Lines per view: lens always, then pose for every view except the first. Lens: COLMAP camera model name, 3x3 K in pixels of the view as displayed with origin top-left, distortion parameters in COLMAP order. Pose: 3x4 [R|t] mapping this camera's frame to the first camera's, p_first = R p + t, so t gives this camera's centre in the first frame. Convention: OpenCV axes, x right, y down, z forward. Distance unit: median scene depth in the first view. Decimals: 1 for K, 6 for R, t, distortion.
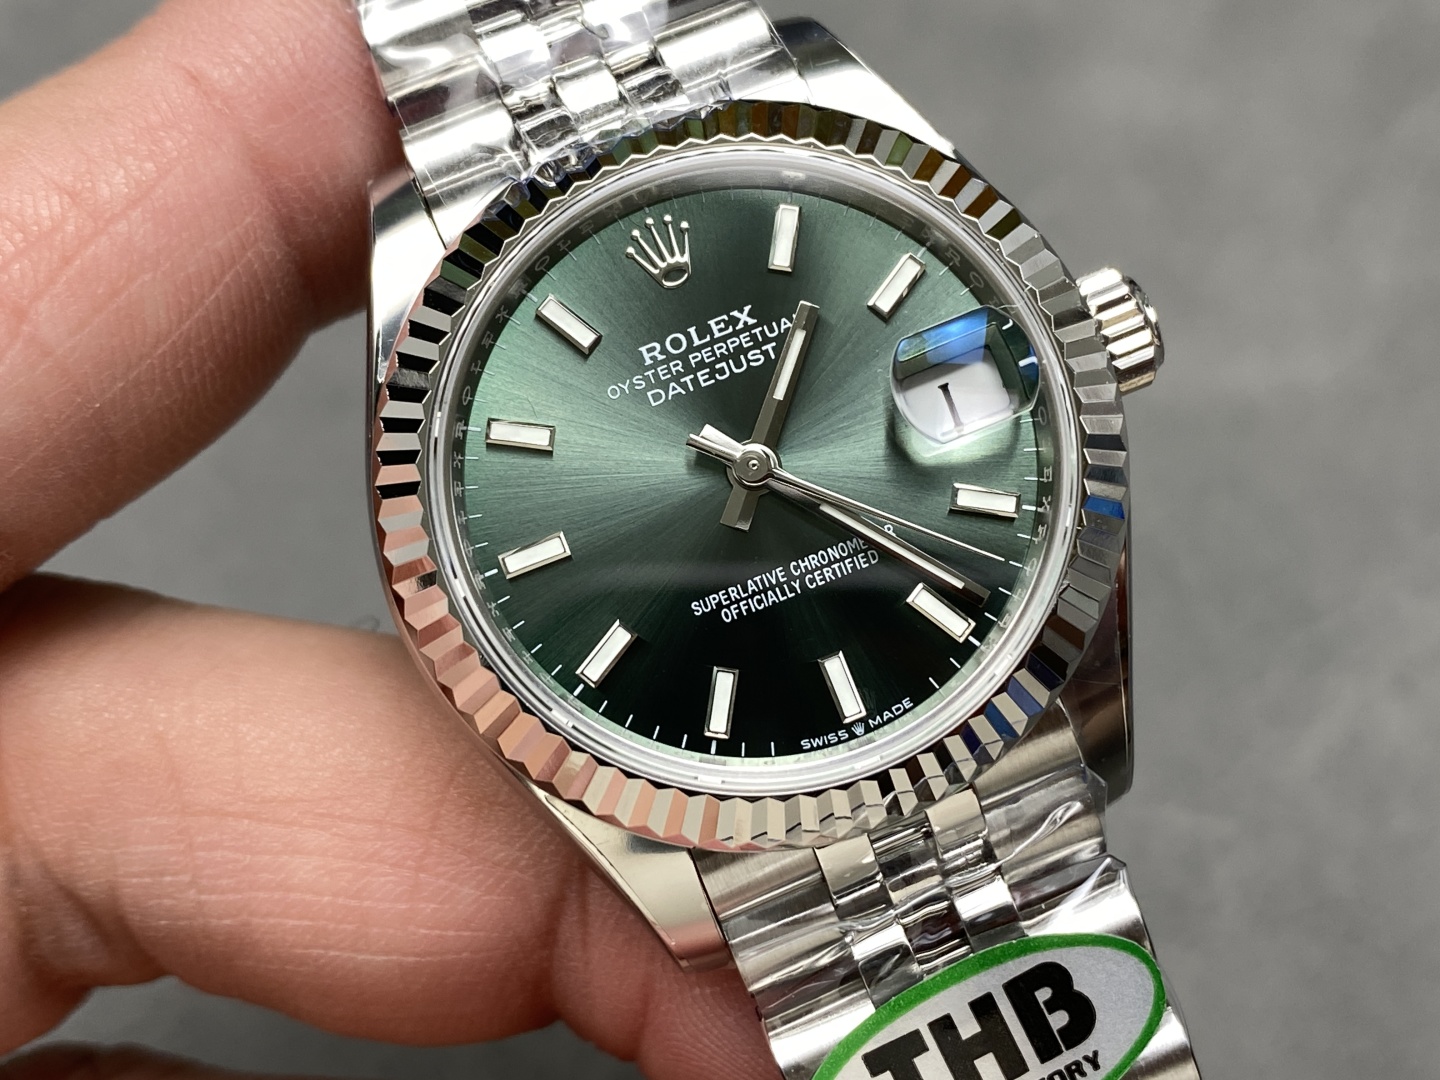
lens RADIAL K [[2159.9, 0, 750.7], [0, 2159.9, 538.6], [0, 0, 1]] dist [0.258443, -1.095217]
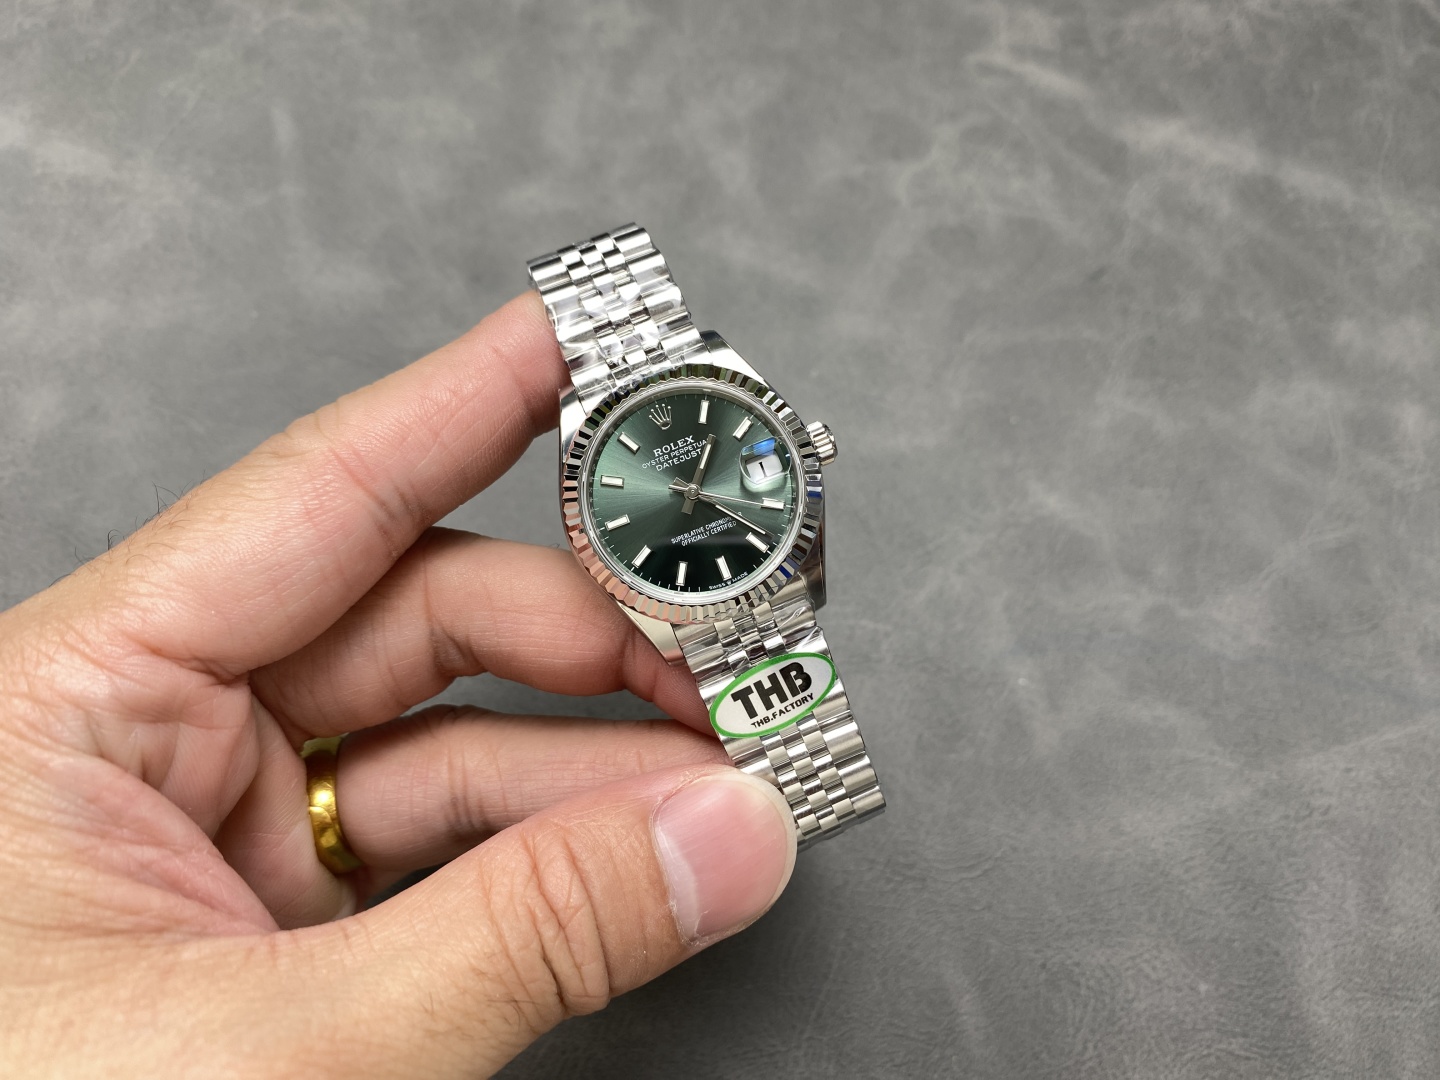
lens RADIAL K [[1042.6, 0, 720.0], [0, 1042.6, 540.0], [0, 0, 1]] dist [0.056645, -0.001306]
pose [[0.999940, 0.003682, 0.010313, 0.023067], [-0.004172, 0.998846, 0.047853, -0.035292], [-0.010125, -0.047894, 0.998801, -0.388060]]
